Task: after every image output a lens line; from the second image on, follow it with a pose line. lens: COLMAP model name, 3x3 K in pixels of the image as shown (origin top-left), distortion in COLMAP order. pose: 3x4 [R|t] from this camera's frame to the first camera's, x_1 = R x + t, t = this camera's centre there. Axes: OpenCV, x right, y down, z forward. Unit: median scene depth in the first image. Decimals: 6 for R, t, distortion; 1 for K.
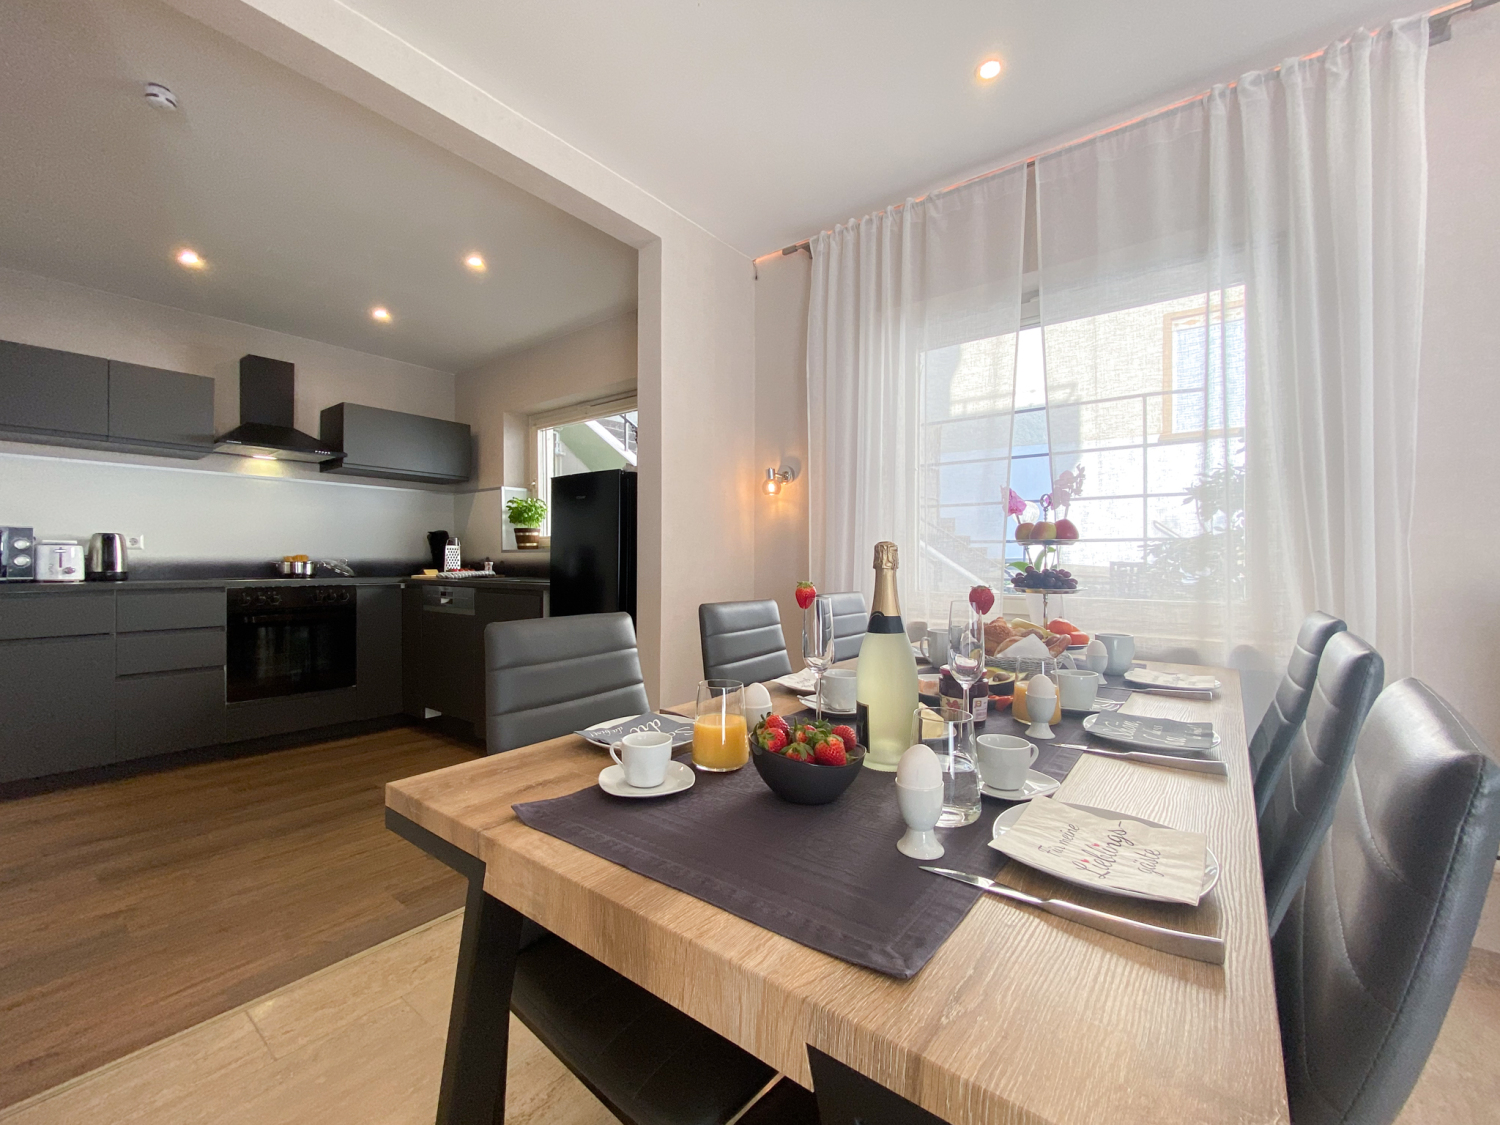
lens RADIAL K [[631.3, 0, 752.3], [0, 631.3, 560.4], [0, 0, 1]] dist [-0.001861, -0.000783]
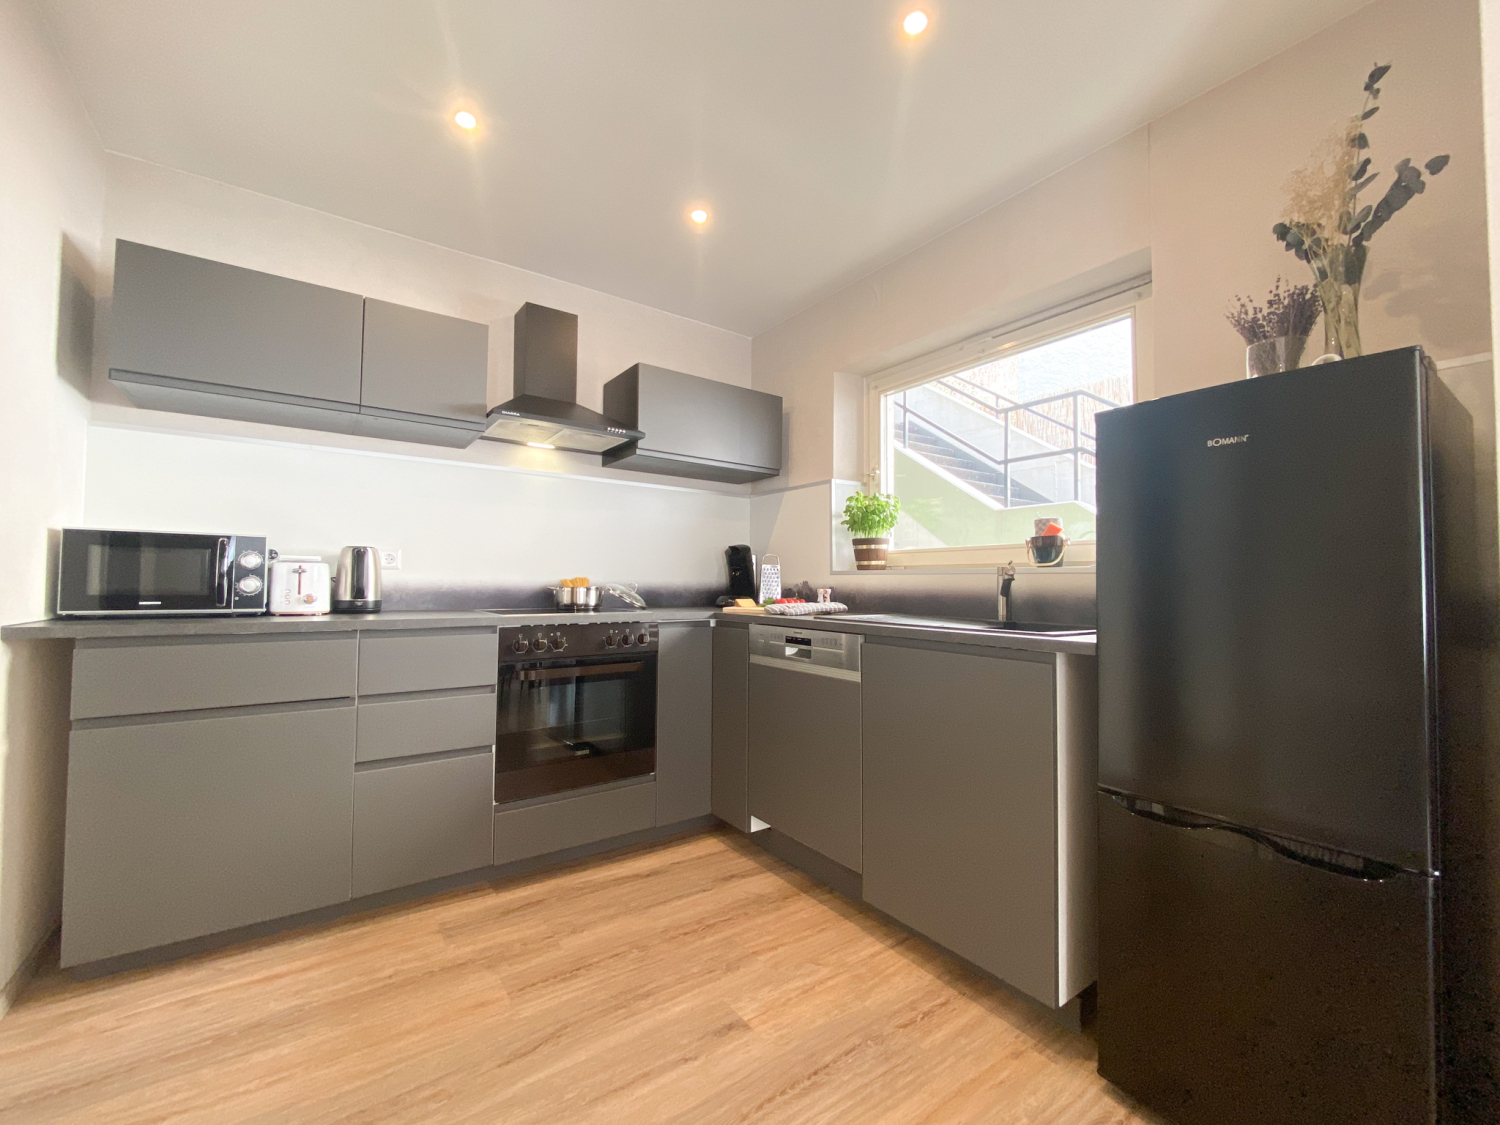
lens RADIAL K [[631.3, 0, 752.3], [0, 631.3, 560.4], [0, 0, 1]] dist [-0.001861, -0.000783]
pose [[0.959194, -0.008389, -0.282626, -0.335582], [-0.003257, 0.999166, -0.040714, 0.000035], [0.282731, 0.039973, 0.958366, 0.375913]]
